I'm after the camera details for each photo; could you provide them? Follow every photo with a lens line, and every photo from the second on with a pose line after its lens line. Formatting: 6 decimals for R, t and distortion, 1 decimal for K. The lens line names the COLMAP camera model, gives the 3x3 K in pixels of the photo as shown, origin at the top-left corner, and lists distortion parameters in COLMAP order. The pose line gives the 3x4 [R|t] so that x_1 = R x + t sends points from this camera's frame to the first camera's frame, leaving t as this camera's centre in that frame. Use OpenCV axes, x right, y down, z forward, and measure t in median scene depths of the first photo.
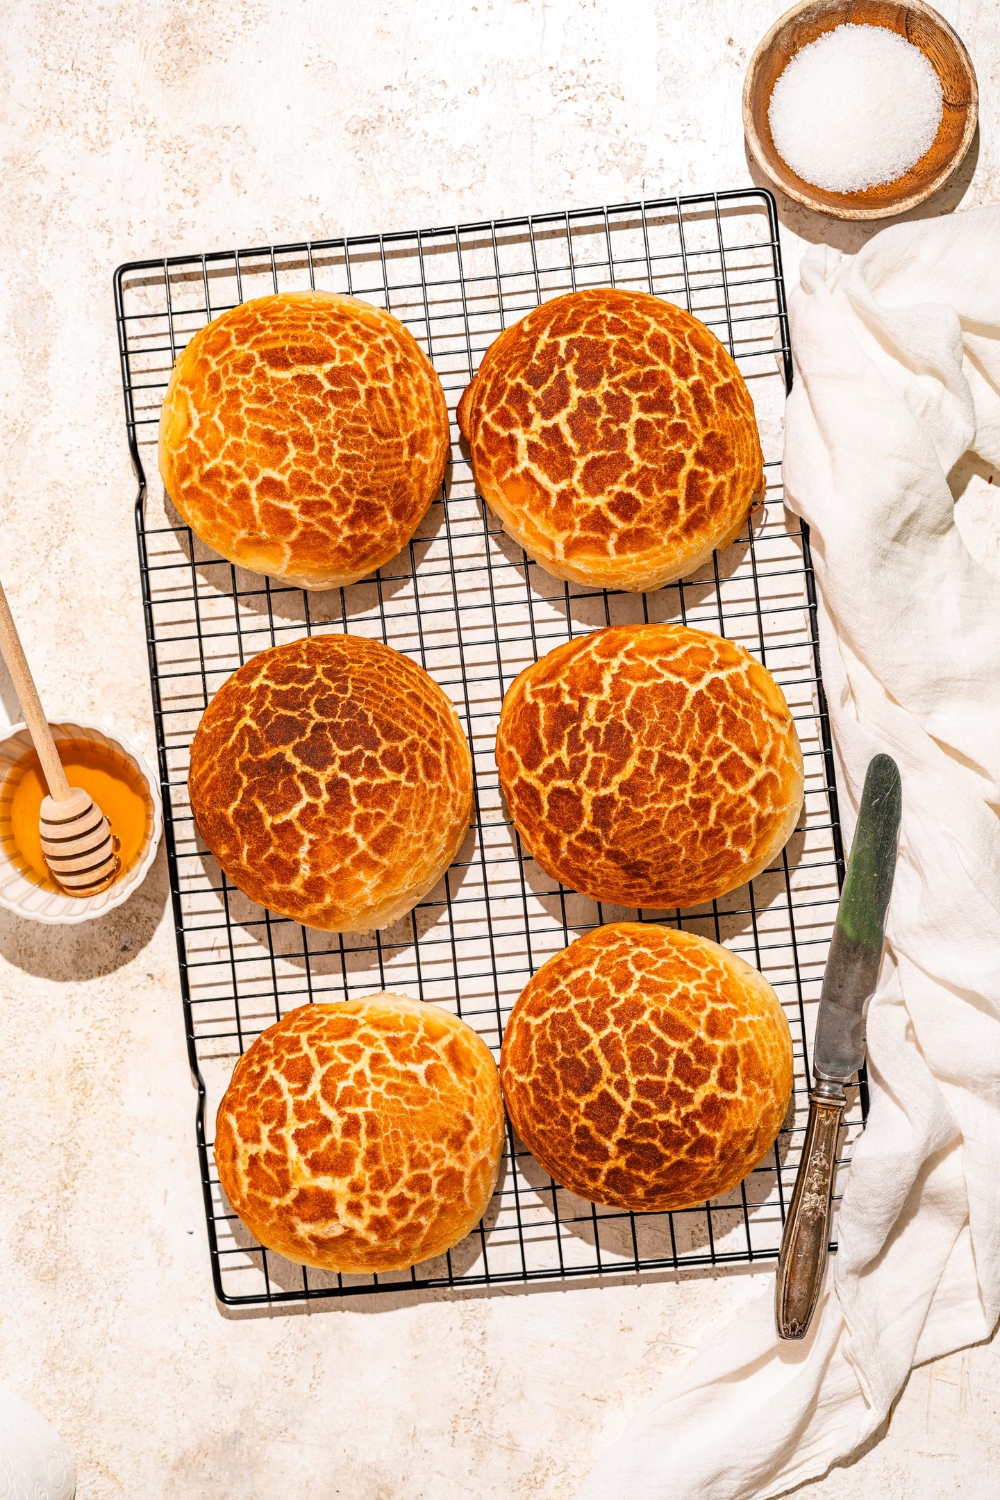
lens RADIAL K [[1132.4, 0, 504.4], [0, 1132.4, 757.4], [0, 0, 1]] dist [0.001464, 0.004379]
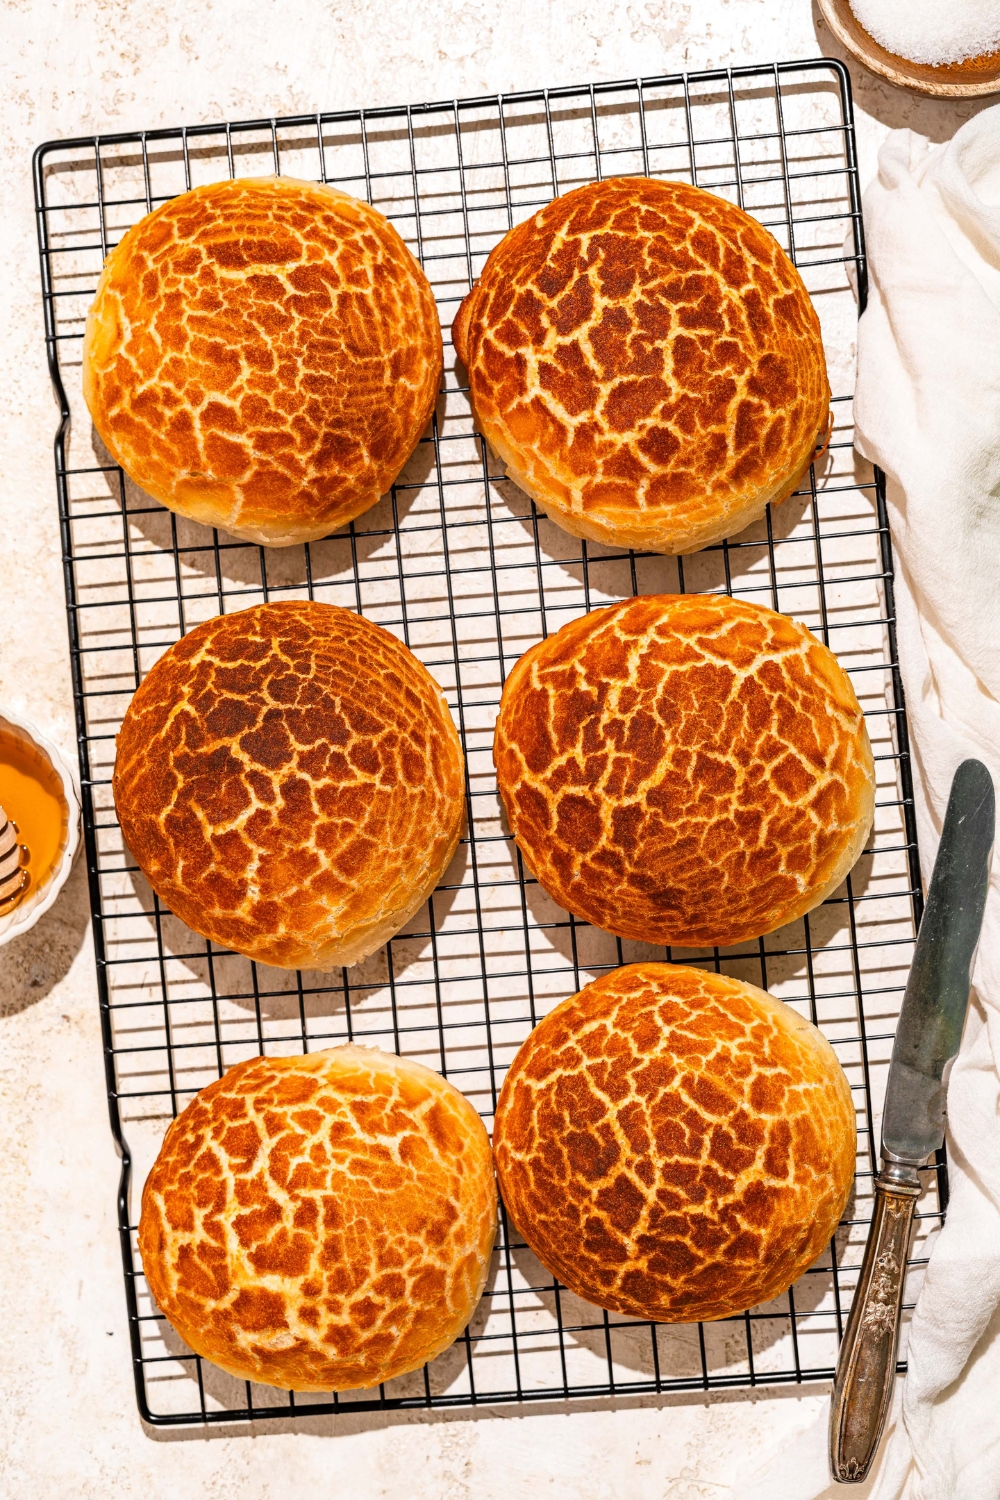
lens RADIAL K [[1132.4, 0, 504.4], [0, 1132.4, 755.4], [0, 0, 1]] dist [0.001464, 0.004379]
pose [[0.999880, 0.015449, -0.001475, 0.001279], [-0.015450, 0.999881, -0.000371, -0.000379], [0.001470, 0.000394, 0.999999, 0.189679]]
